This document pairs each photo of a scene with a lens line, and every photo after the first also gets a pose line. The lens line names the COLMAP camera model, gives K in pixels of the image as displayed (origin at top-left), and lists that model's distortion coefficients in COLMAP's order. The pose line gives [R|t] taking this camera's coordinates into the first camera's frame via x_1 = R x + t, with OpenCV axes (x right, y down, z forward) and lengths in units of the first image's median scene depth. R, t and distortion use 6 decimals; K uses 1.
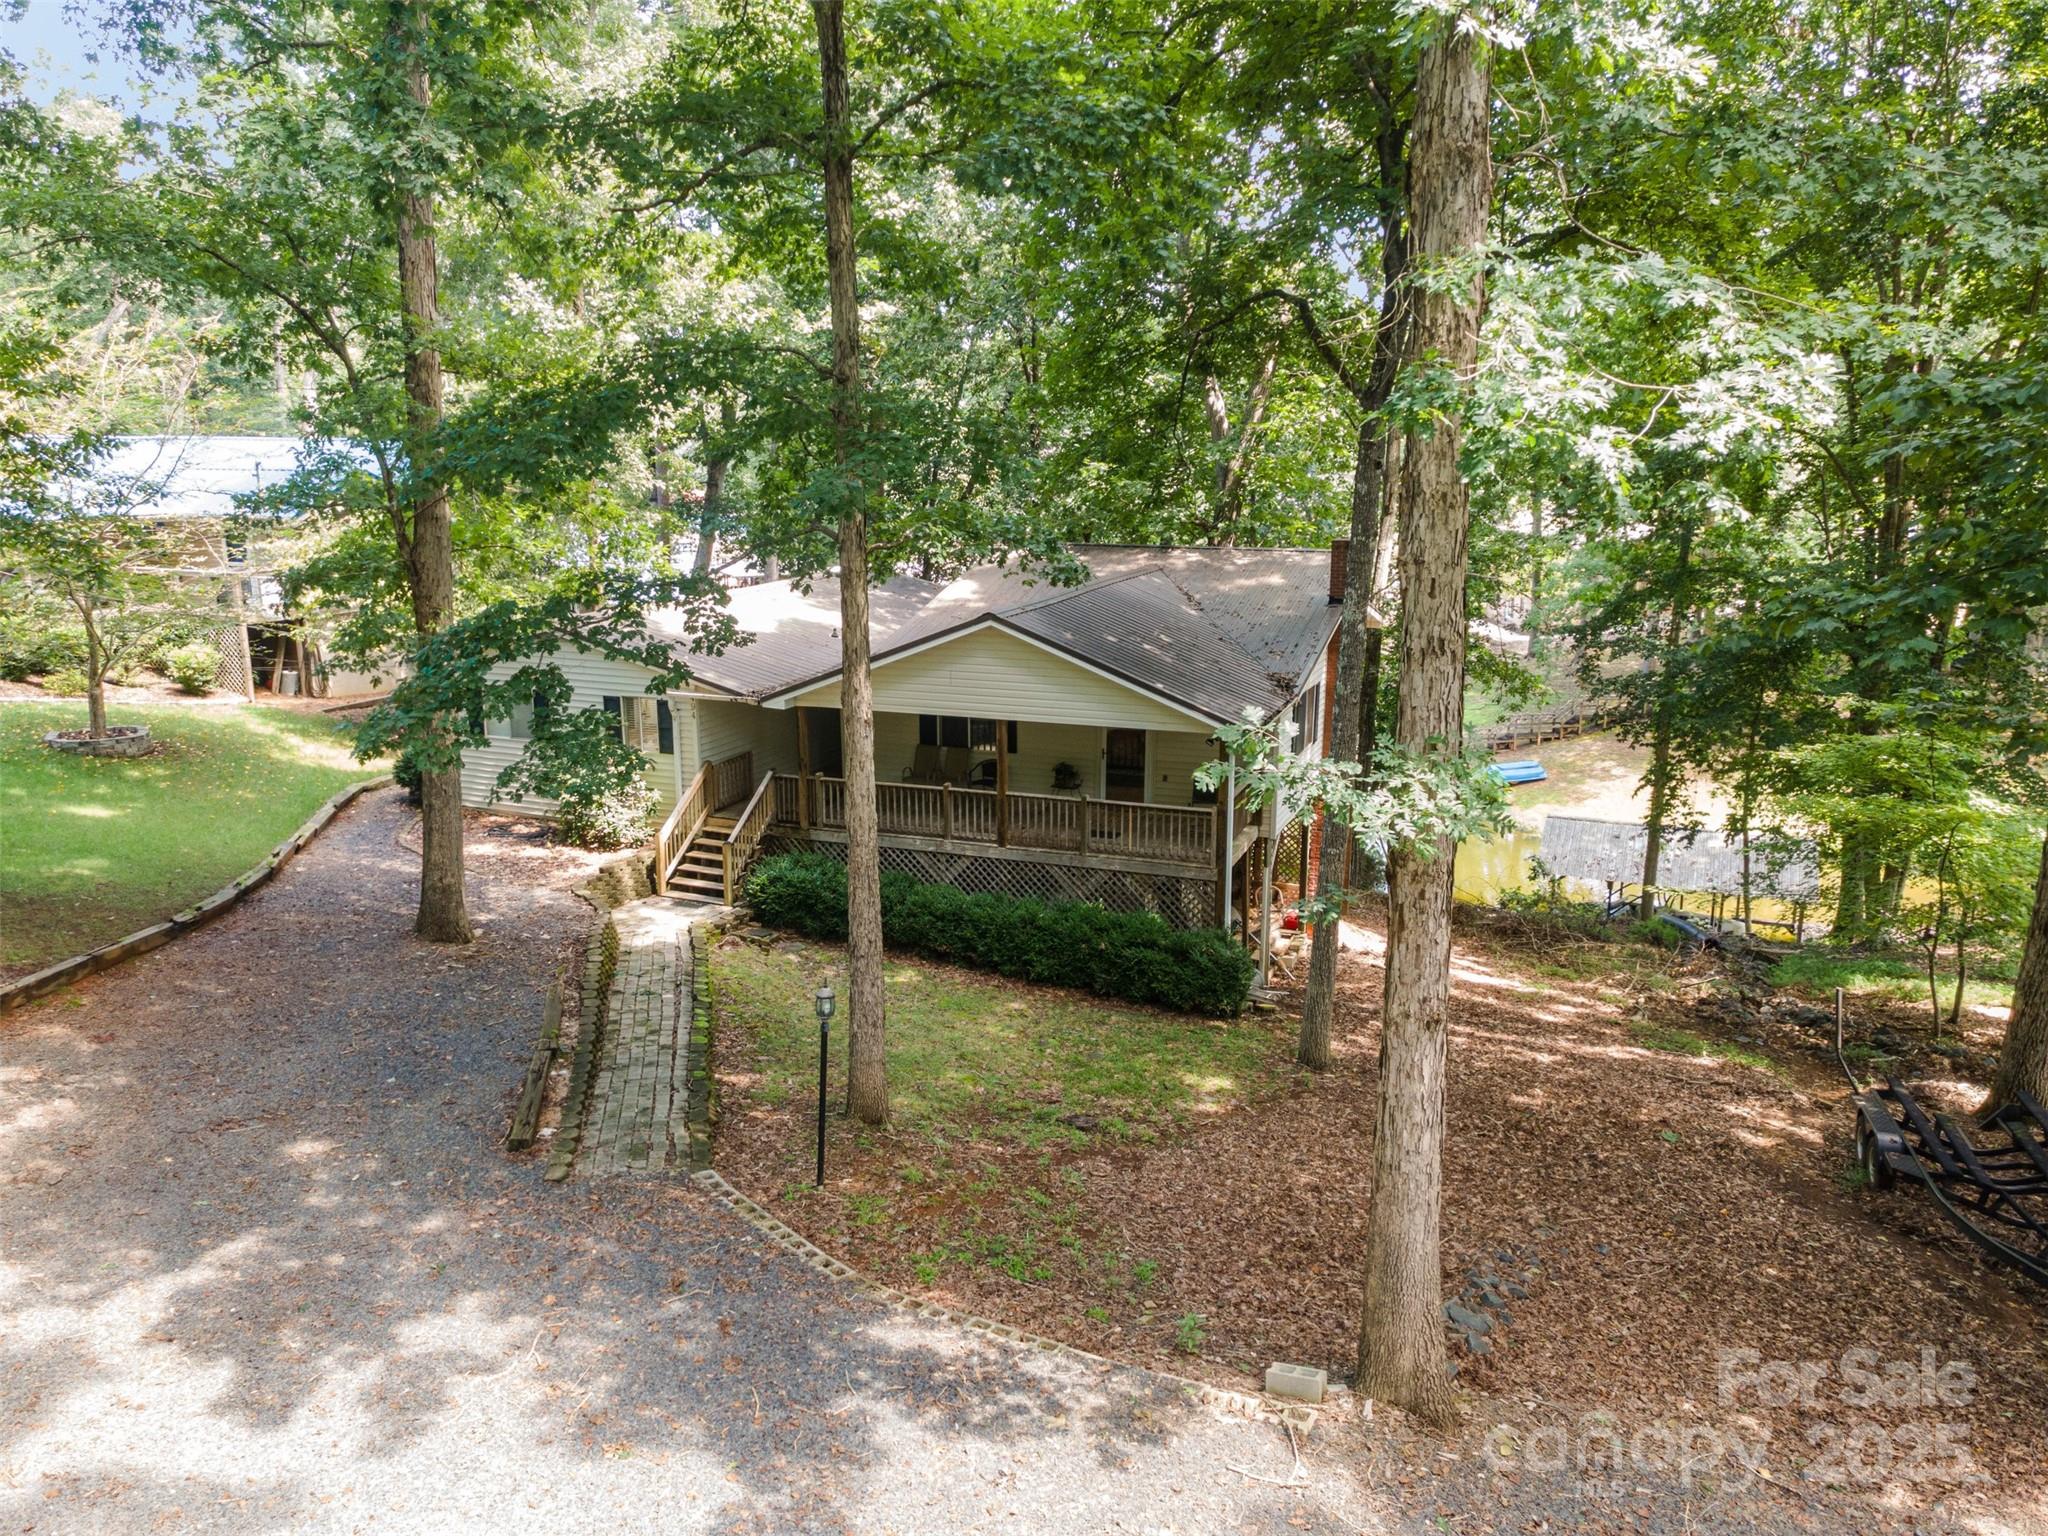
lens RADIAL K [[1419.6, 0, 1029.9], [0, 1419.6, 767.1], [0, 0, 1]] dist [0.021142, 0.002606]
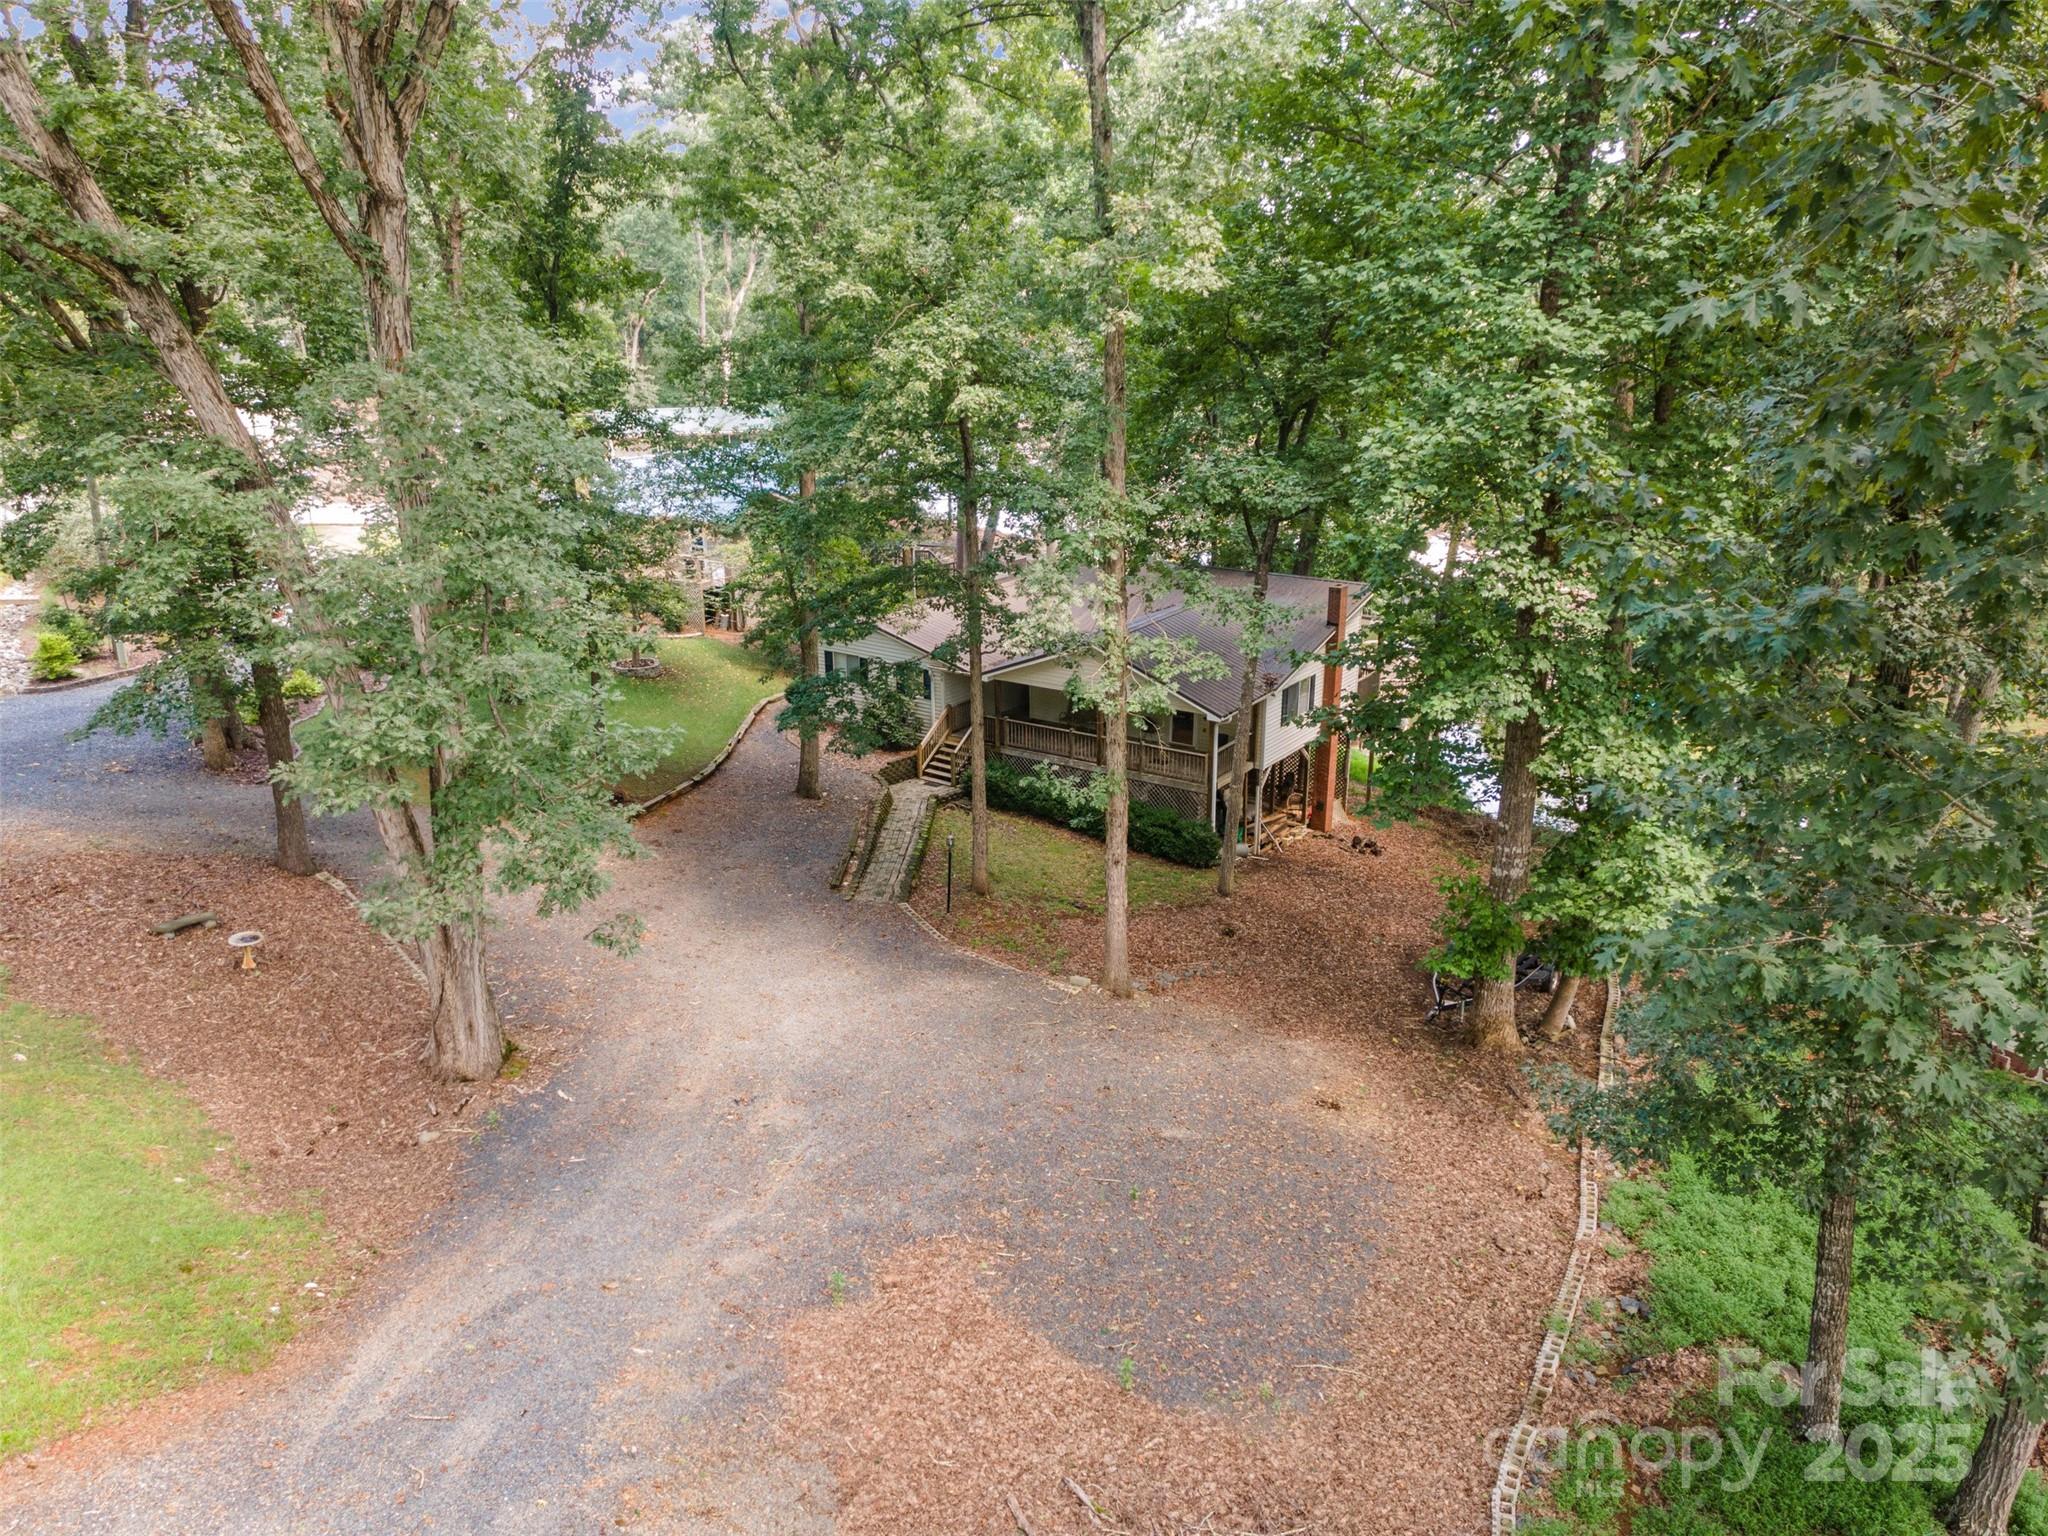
lens RADIAL K [[1419.6, 0, 1021.2], [0, 1419.6, 768.5], [0, 0, 1]] dist [0.021142, 0.002606]
pose [[0.969040, 0.068290, -0.237273, 0.392367], [-0.043419, 0.993147, 0.108511, -0.164591], [0.243057, -0.094849, 0.965363, -0.955320]]
